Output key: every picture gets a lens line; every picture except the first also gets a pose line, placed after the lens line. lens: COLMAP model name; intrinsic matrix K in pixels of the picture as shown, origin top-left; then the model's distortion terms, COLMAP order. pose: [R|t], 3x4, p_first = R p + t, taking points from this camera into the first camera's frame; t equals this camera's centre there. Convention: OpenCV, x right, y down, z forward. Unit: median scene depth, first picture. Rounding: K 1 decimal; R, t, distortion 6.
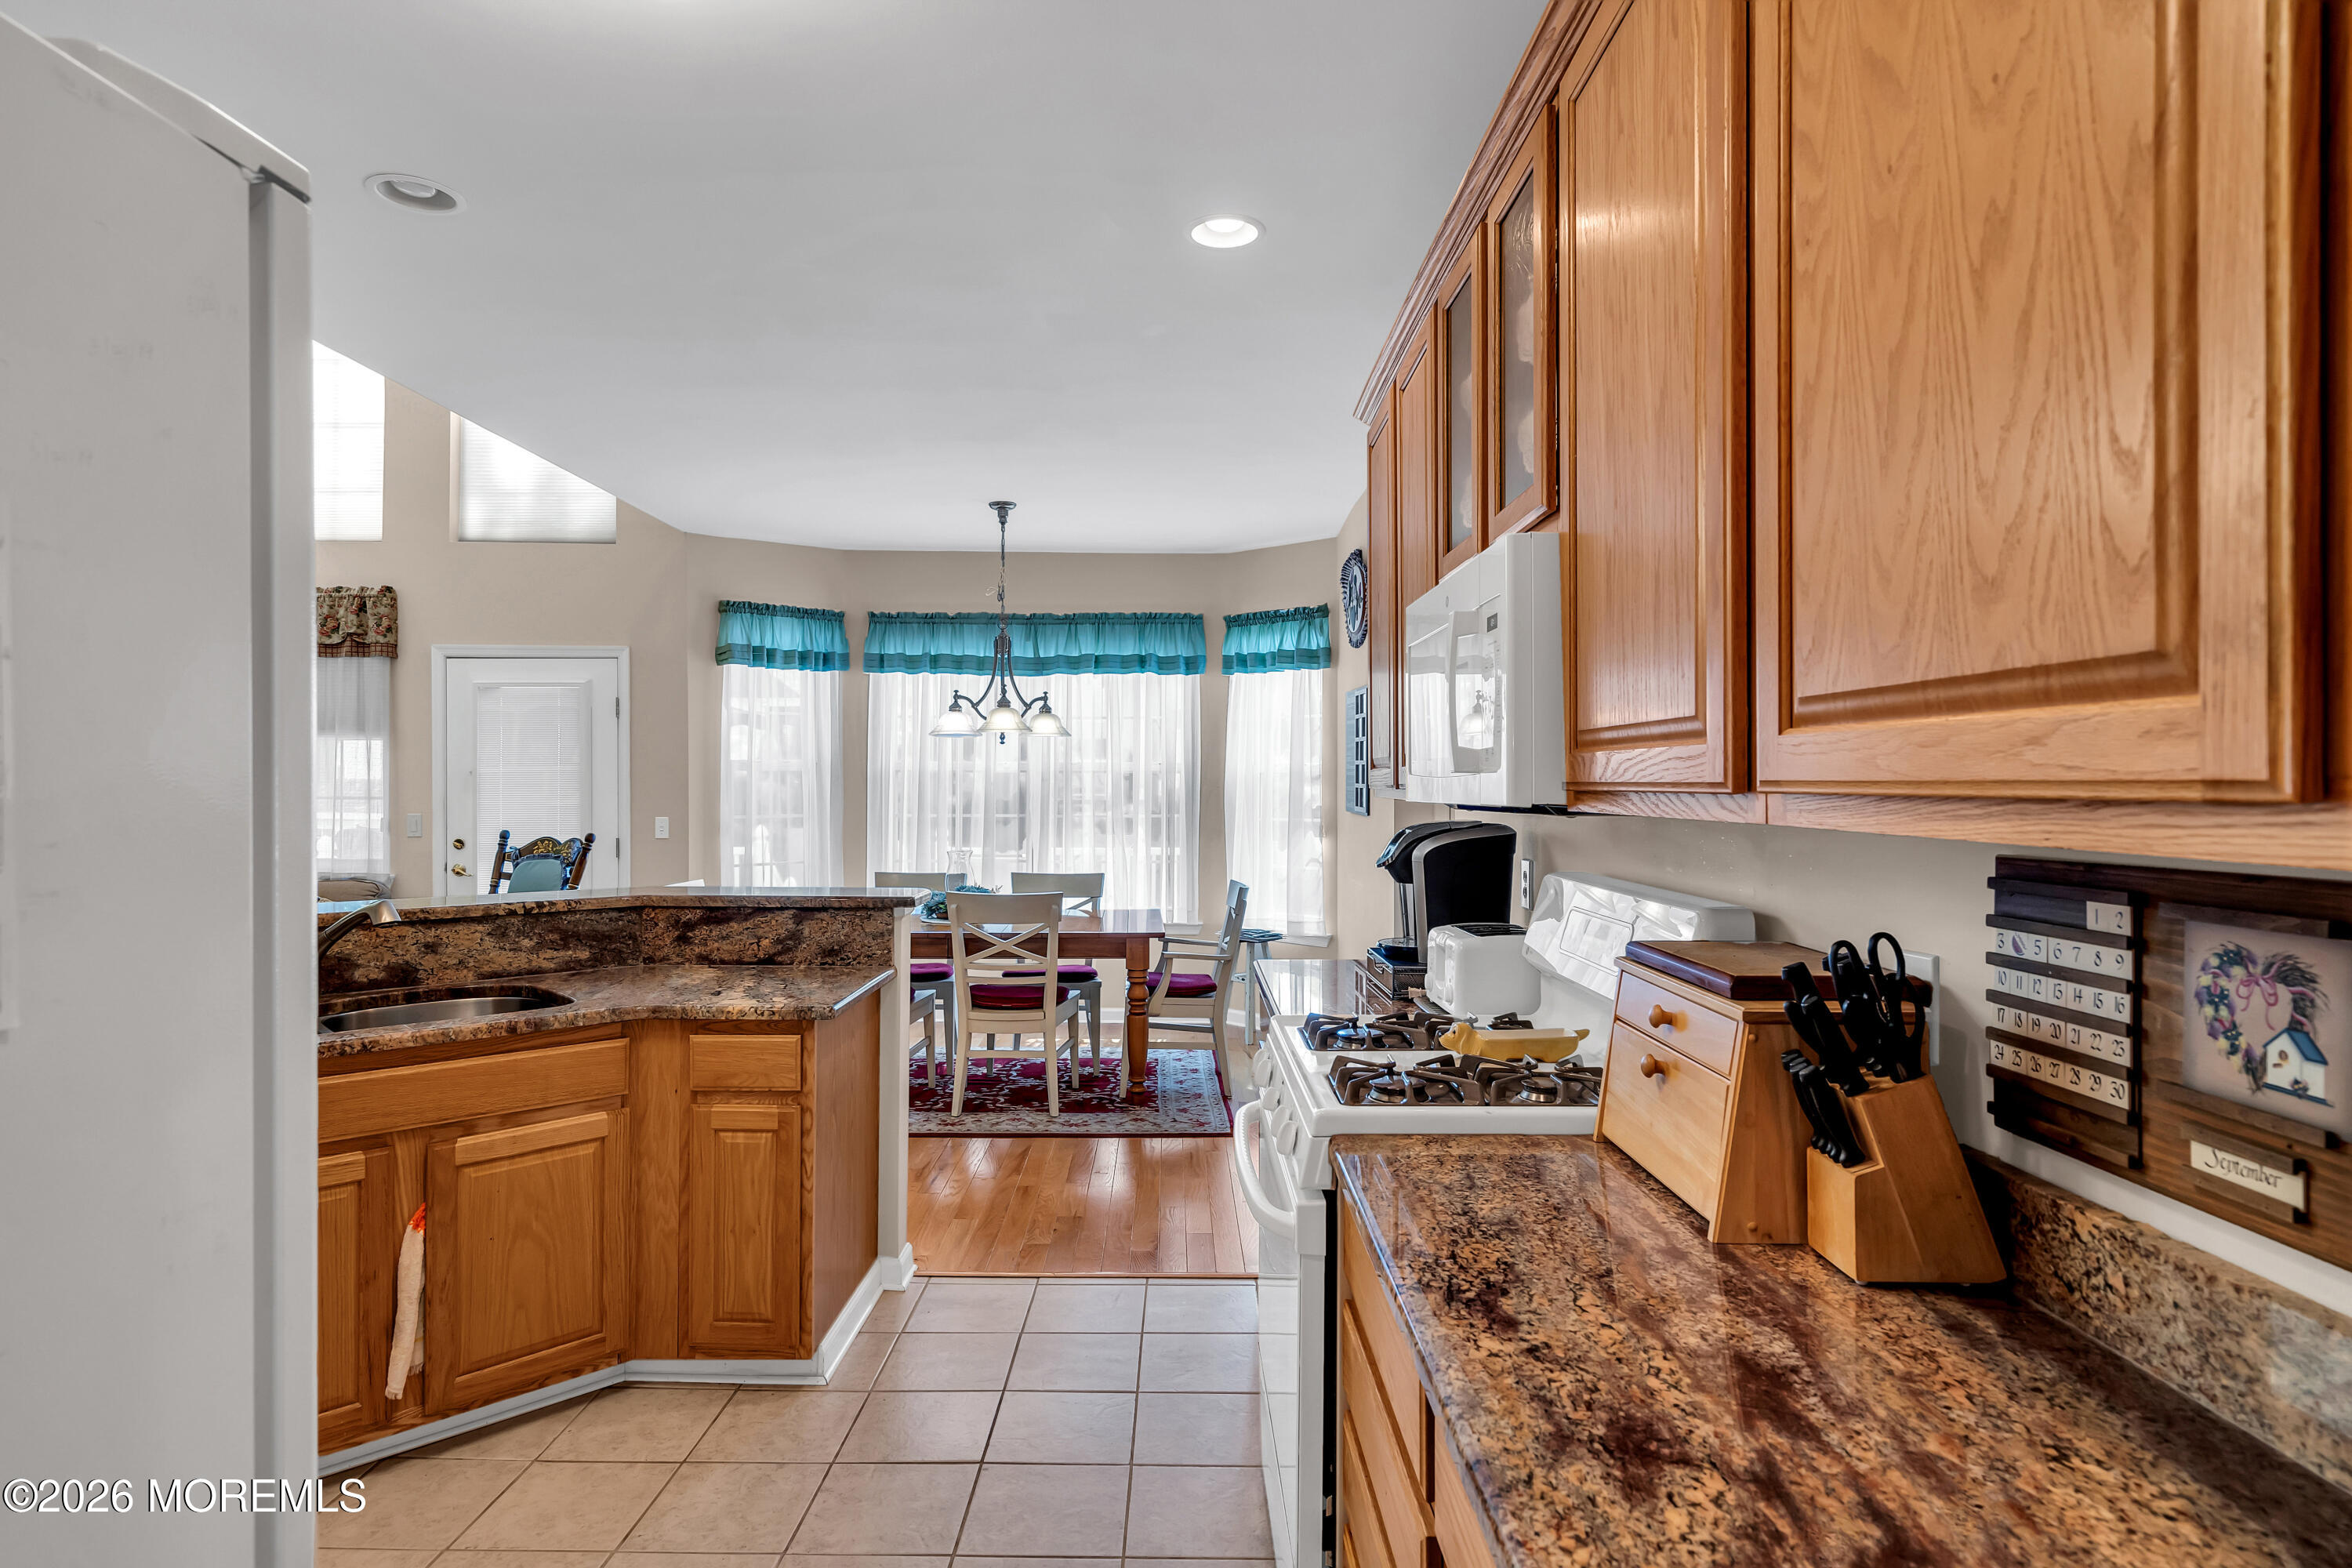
lens RADIAL K [[1234.3, 0, 1174.8], [0, 1234.3, 780.6], [0, 0, 1]] dist [0.003383, 0.000477]
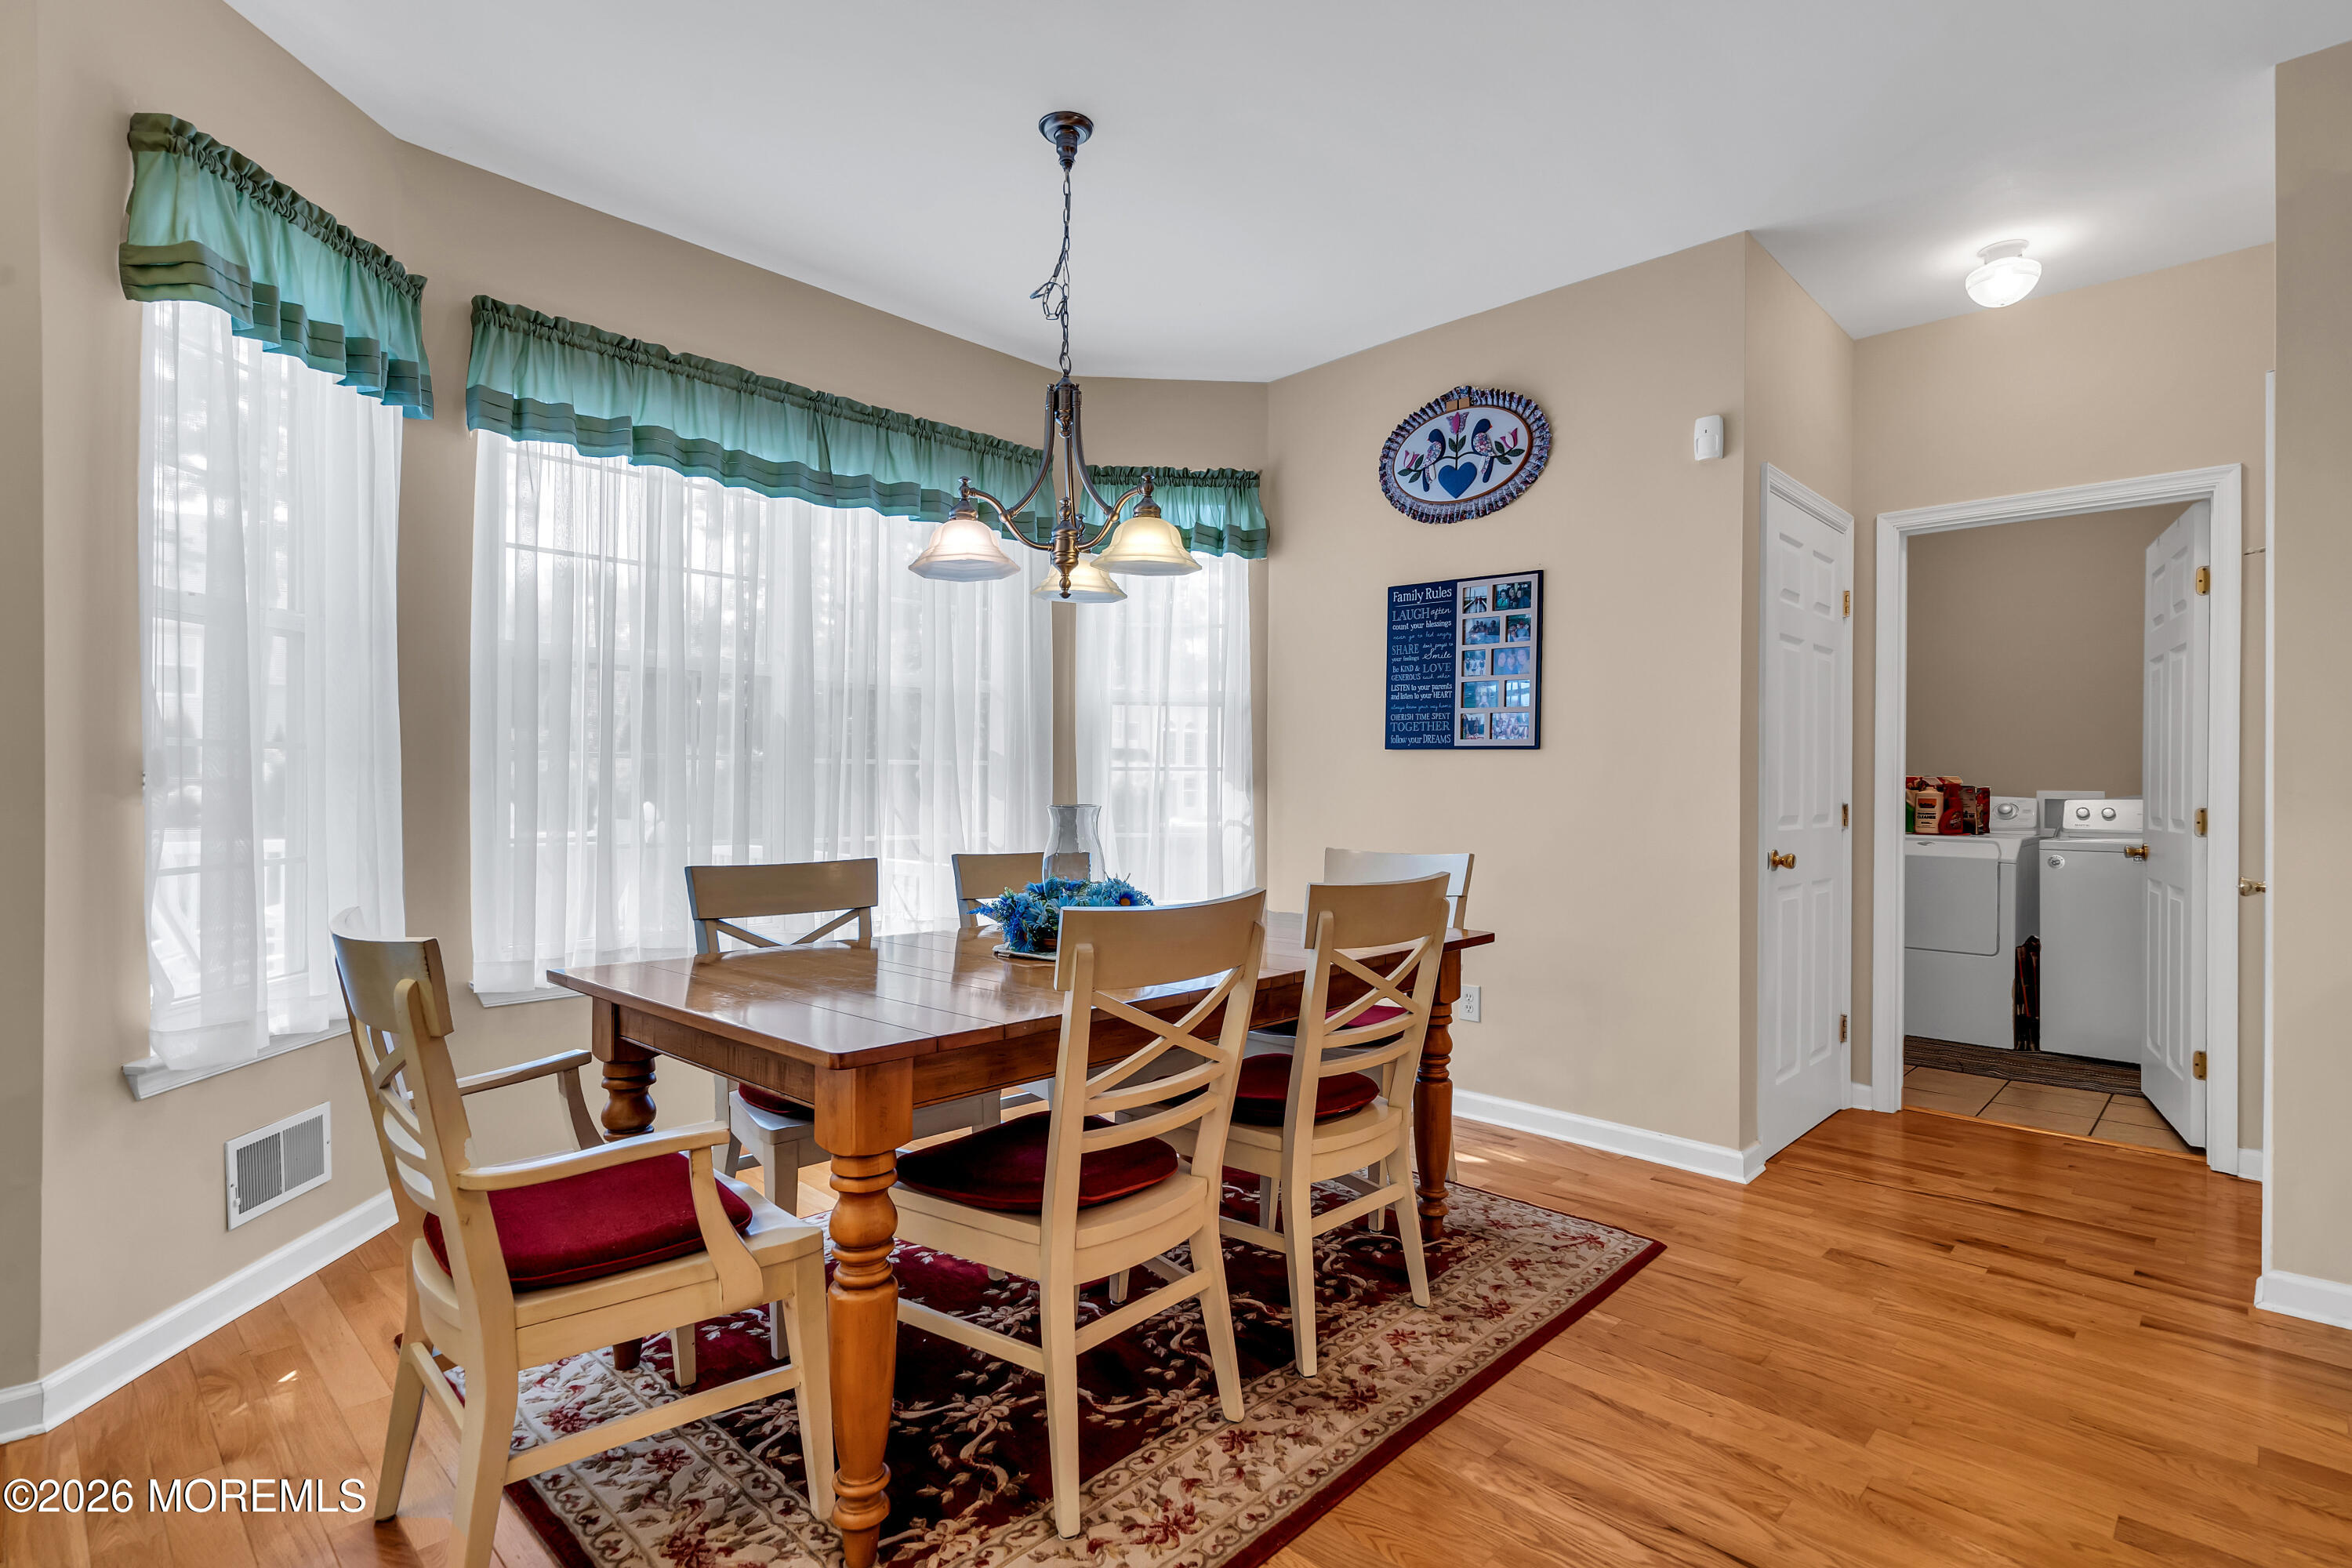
lens RADIAL K [[1138.2, 0, 1176.0], [0, 1138.2, 786.2], [0, 0, 1]] dist [-0.003610, 0.002286]
pose [[0.703134, 0.002978, 0.711051, -0.401070], [-0.006629, 0.999975, 0.002367, 0.042780], [-0.711026, -0.006378, 0.703137, 0.582097]]
